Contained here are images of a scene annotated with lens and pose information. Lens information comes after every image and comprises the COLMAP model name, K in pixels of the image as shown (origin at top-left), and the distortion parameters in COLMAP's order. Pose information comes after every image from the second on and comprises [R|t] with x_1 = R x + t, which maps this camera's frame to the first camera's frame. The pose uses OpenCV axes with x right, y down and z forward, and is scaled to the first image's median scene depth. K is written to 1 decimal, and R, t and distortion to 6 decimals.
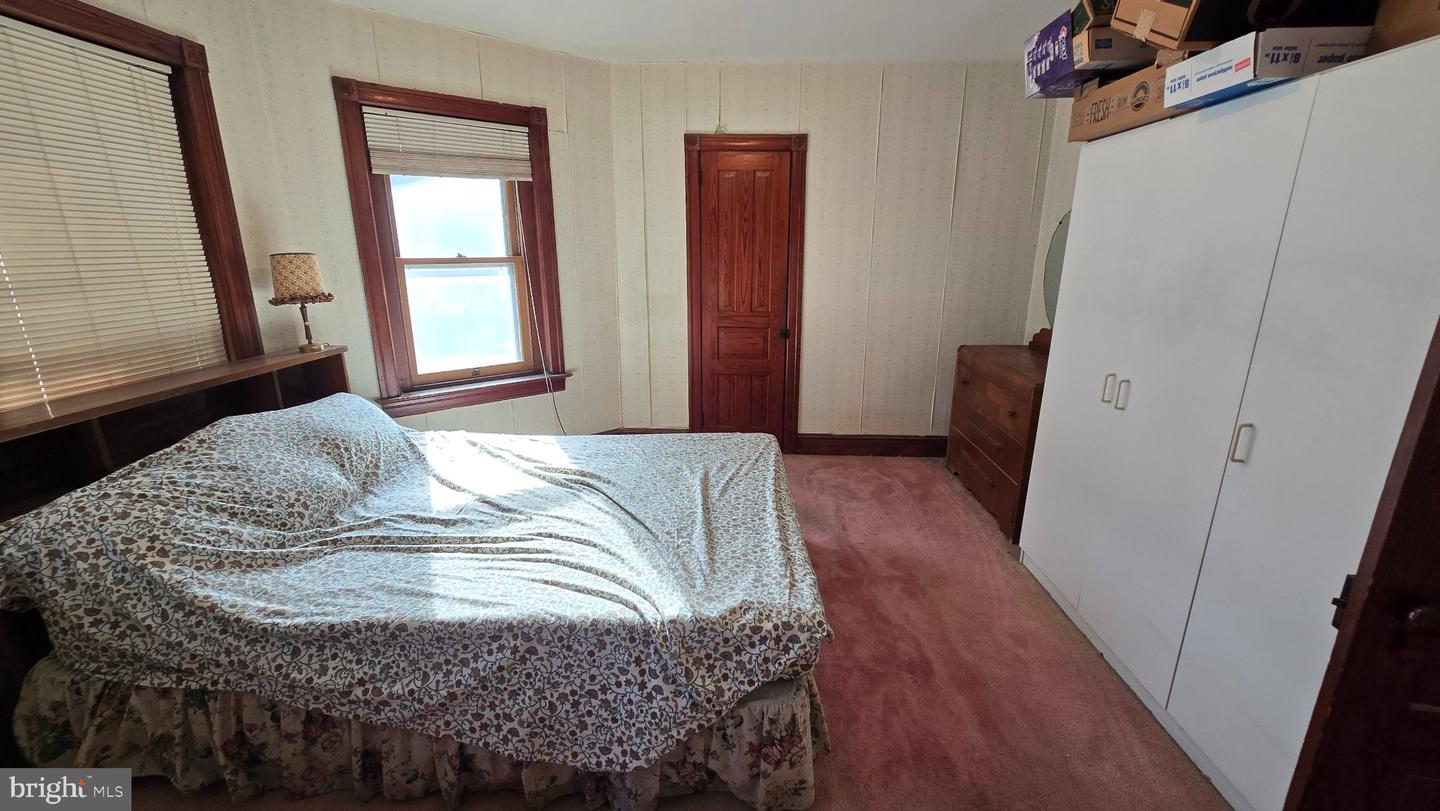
lens RADIAL K [[591.3, 0, 721.9], [0, 591.3, 408.5], [0, 0, 1]] dist [-0.006828, 0.003317]
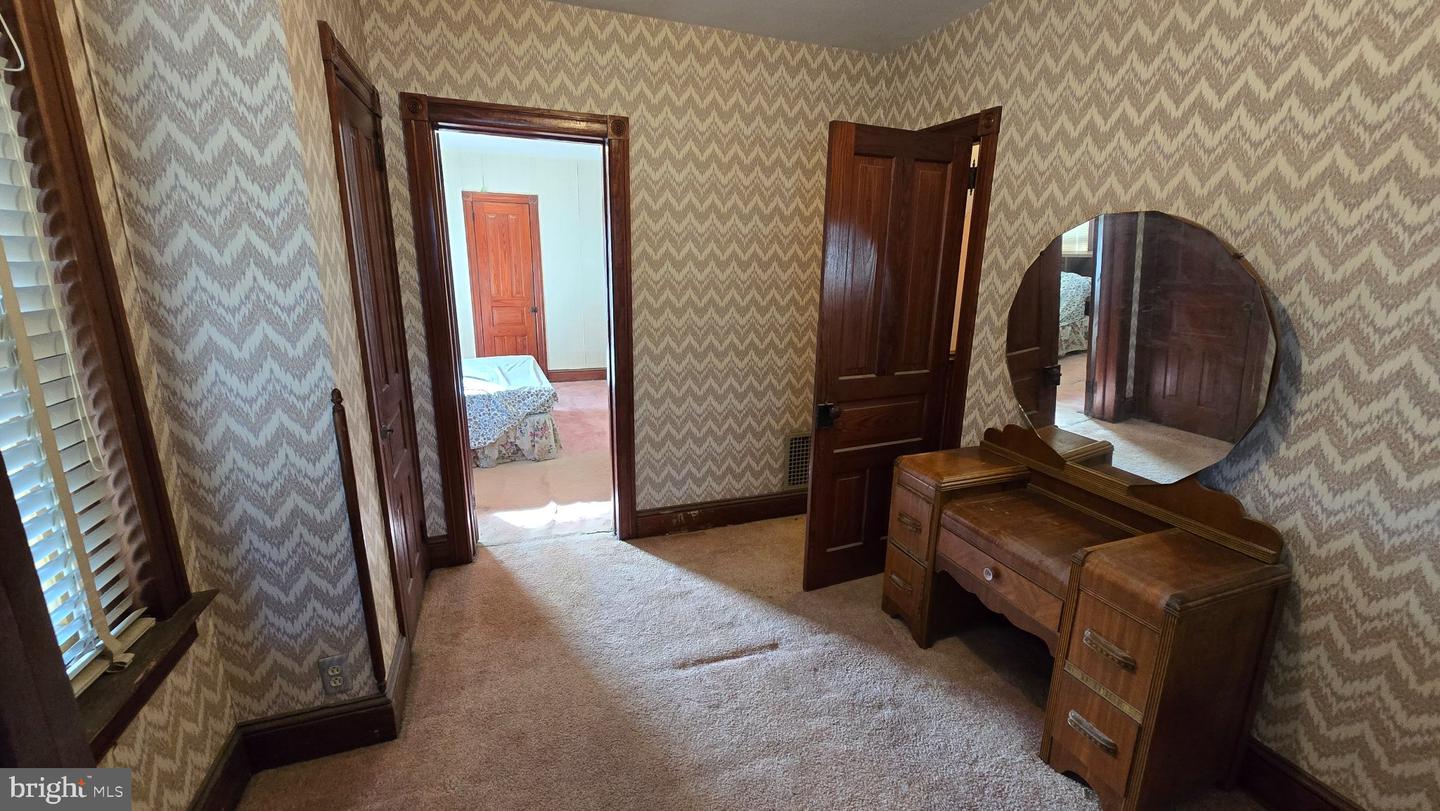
lens RADIAL K [[591.3, 0, 722.9], [0, 591.3, 404.5], [0, 0, 1]] dist [-0.006828, 0.003317]
pose [[0.920671, -0.085313, 0.380902, -0.069151], [0.091291, 0.995821, 0.002384, 0.200476], [-0.379514, 0.032578, 0.924612, -0.805257]]
